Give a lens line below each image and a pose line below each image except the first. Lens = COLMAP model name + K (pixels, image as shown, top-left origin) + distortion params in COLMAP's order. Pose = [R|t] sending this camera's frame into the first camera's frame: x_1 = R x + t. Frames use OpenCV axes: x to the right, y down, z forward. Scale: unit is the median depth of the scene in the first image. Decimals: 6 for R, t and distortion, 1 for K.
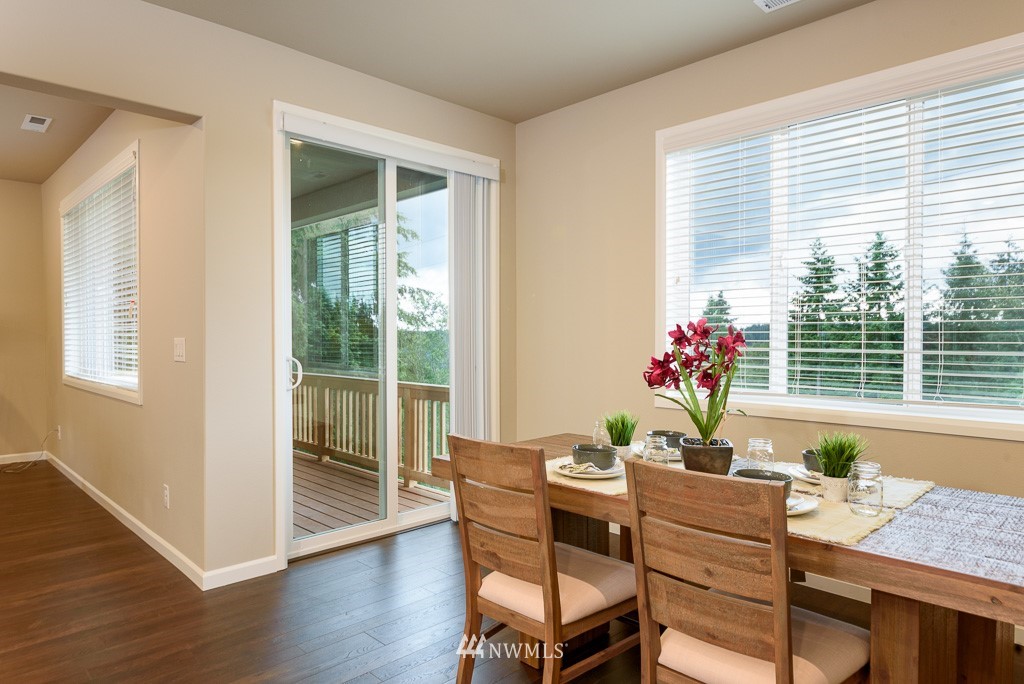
lens RADIAL K [[642.0, 0, 514.4], [0, 642.0, 341.6], [0, 0, 1]] dist [-0.004252, -0.001820]
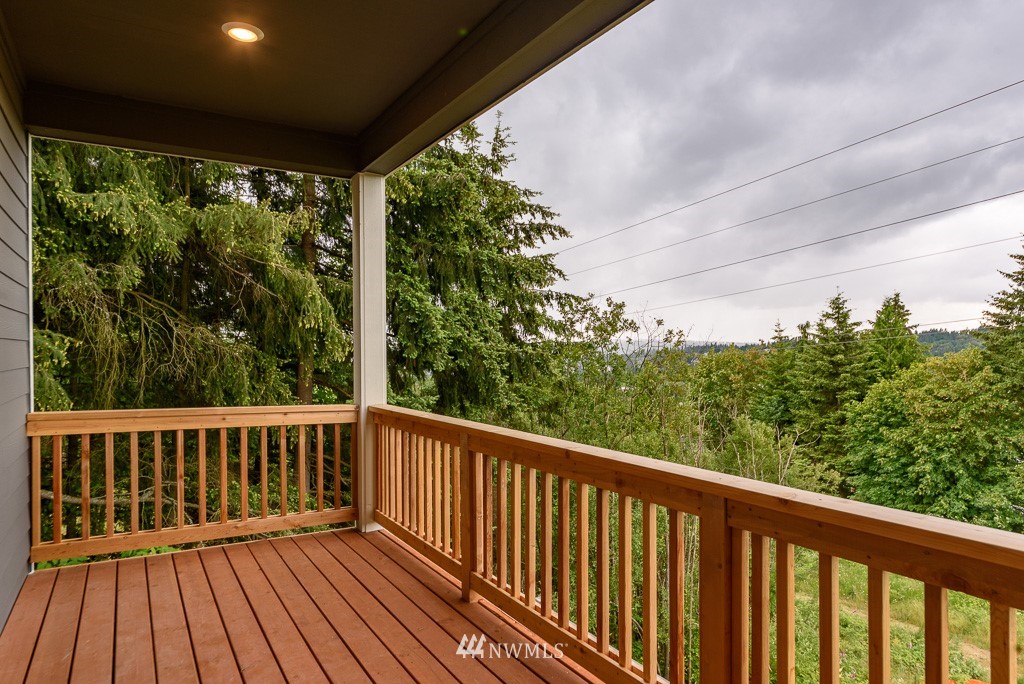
lens RADIAL K [[630.1, 0, 510.9], [0, 630.1, 345.8], [0, 0, 1]] dist [0.011137, -0.010605]
pose [[0.977810, -0.009137, -0.209296, -0.046126], [0.006491, 0.999890, -0.013328, -0.000621], [0.209395, 0.011673, 0.977761, 0.147352]]
